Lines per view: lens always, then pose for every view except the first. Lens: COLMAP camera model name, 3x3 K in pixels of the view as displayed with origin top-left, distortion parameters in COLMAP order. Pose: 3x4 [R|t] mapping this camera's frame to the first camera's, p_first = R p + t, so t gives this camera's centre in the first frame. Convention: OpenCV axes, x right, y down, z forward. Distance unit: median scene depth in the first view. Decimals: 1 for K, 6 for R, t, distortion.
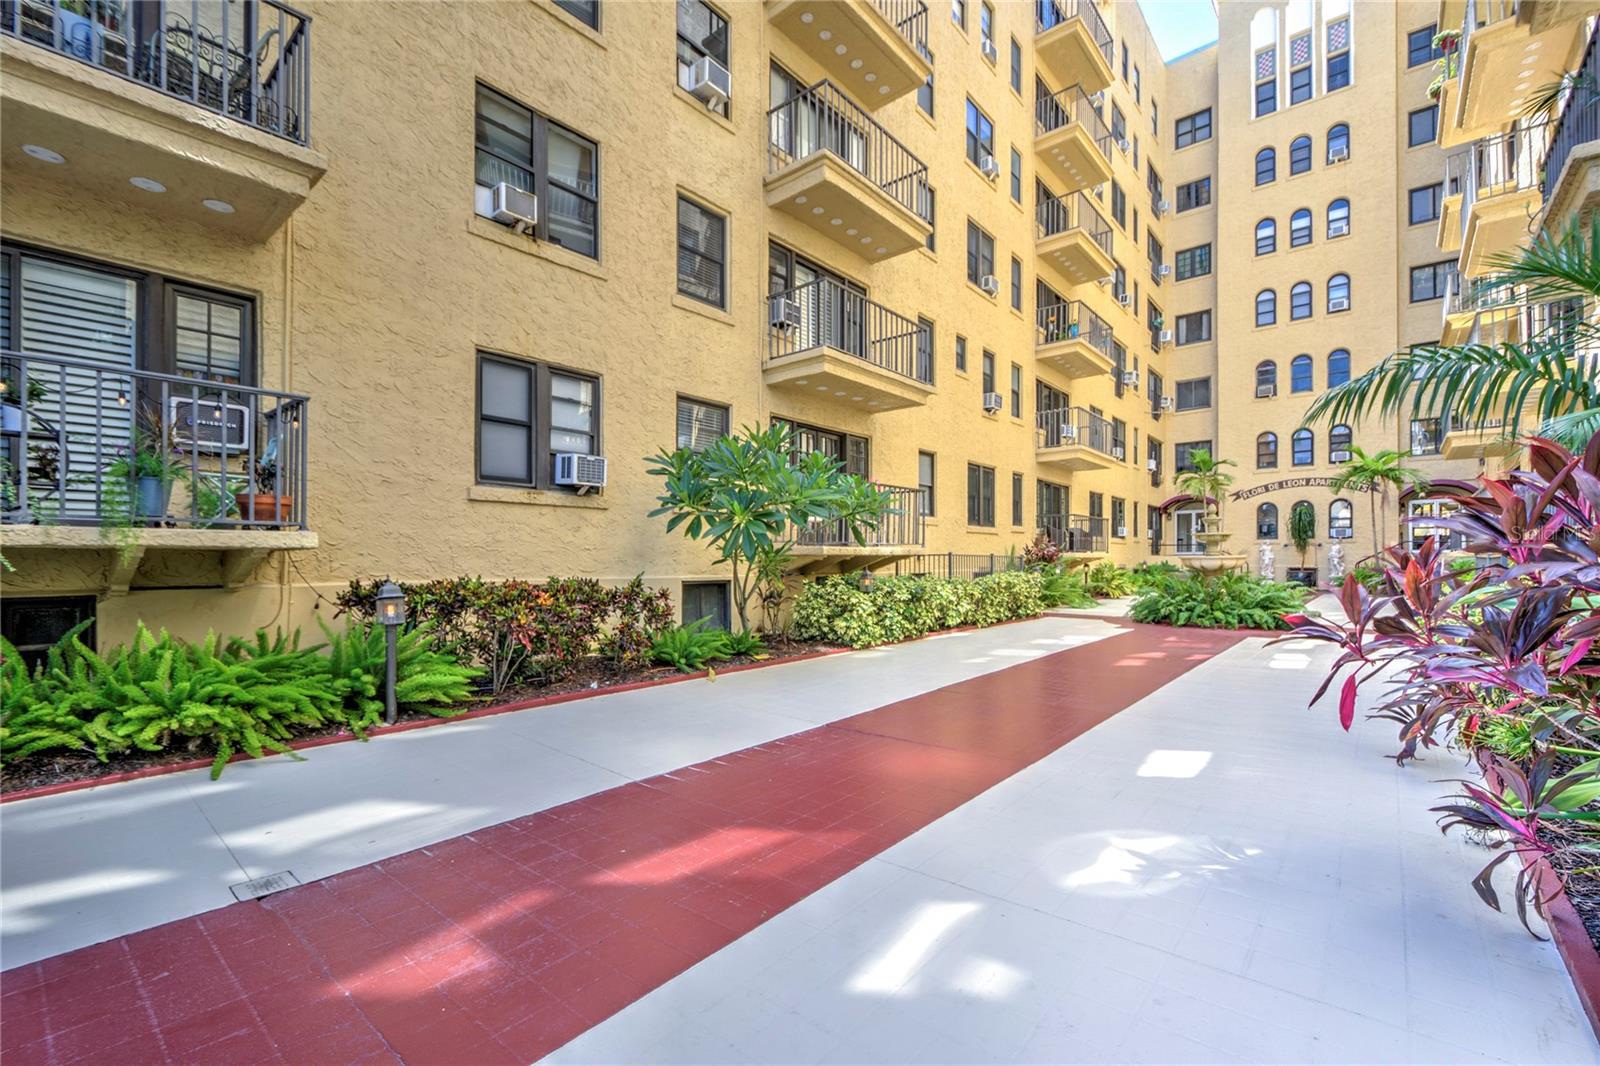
lens RADIAL K [[707.4, 0, 807.1], [0, 707.4, 563.9], [0, 0, 1]] dist [0.001989, -0.002710]
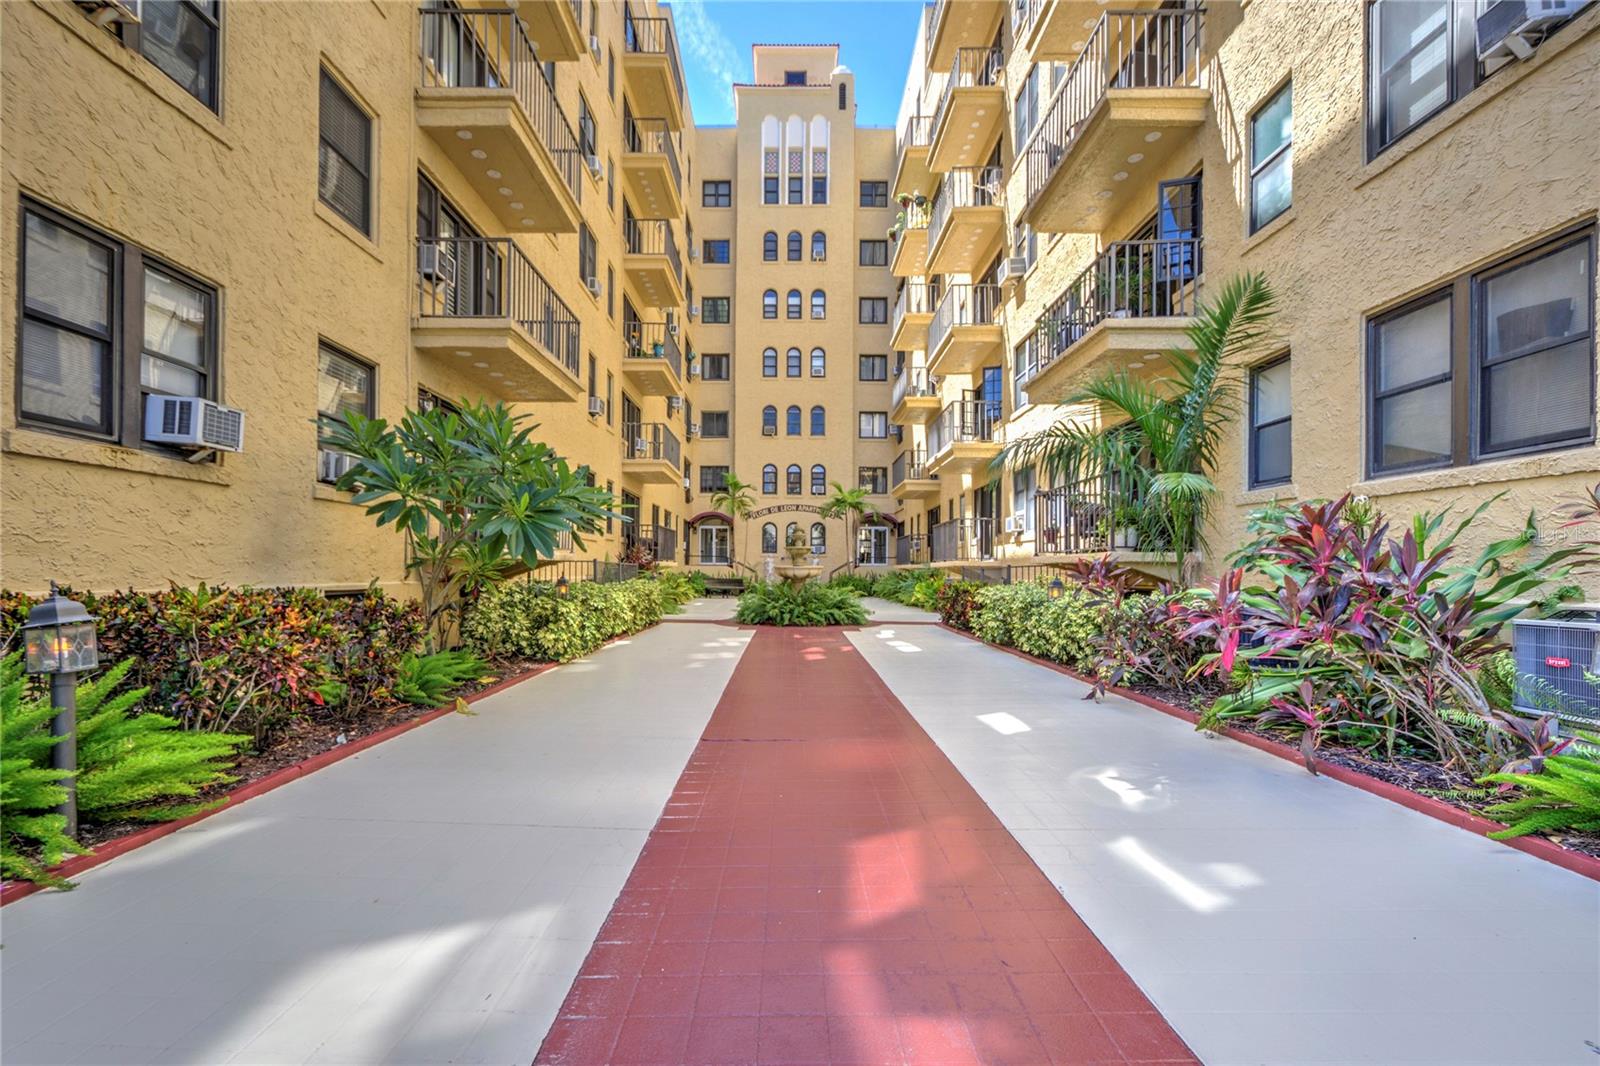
lens RADIAL K [[707.4, 0, 798.6], [0, 707.4, 575.0], [0, 0, 1]] dist [0.001989, -0.002710]
pose [[0.755863, 0.003502, 0.654720, -0.146817], [-0.006032, 0.999981, 0.001616, 0.001652], [-0.654702, -0.005171, 0.755870, 0.060106]]
